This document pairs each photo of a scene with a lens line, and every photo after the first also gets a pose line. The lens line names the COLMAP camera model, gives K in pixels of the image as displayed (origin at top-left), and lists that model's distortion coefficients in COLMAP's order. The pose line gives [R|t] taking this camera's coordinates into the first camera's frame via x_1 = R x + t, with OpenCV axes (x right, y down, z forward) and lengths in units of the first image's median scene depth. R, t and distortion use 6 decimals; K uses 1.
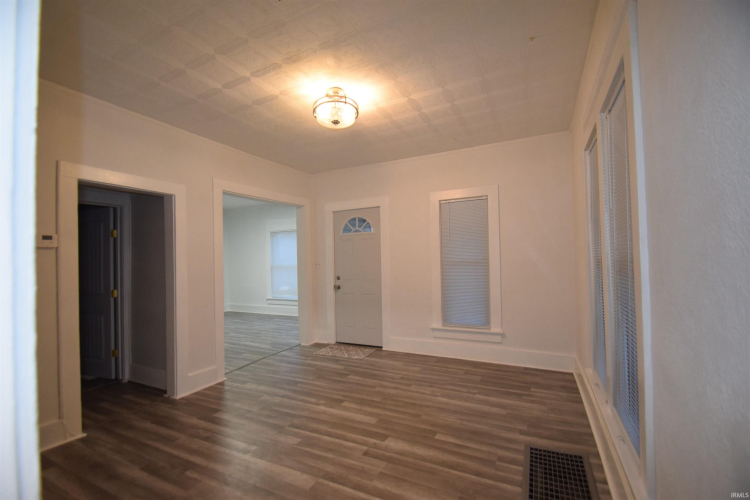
lens RADIAL K [[334.3, 0, 375.0], [0, 334.3, 250.0], [0, 0, 1]] dist [-0.000876, -0.012180]
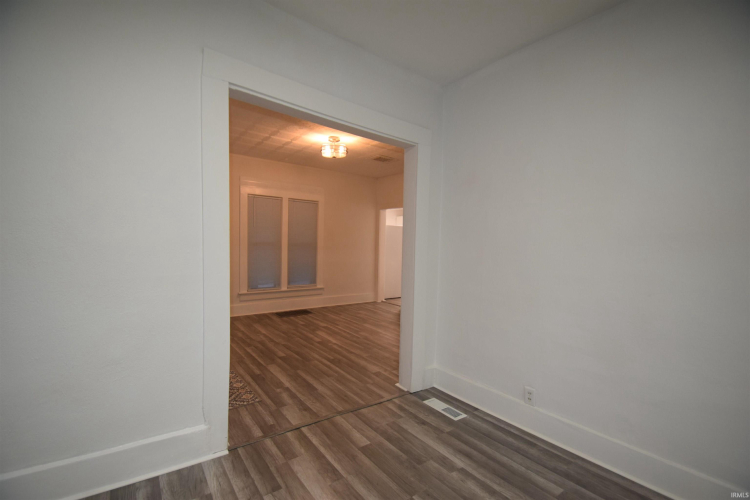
lens RADIAL K [[334.3, 0, 375.0], [0, 334.3, 250.0], [0, 0, 1]] dist [-0.000876, -0.012180]
pose [[-0.898856, -0.007694, 0.438177, -0.922192], [-0.020513, 0.999489, -0.024531, 0.097261], [-0.437764, -0.031038, -0.898554, 2.165685]]
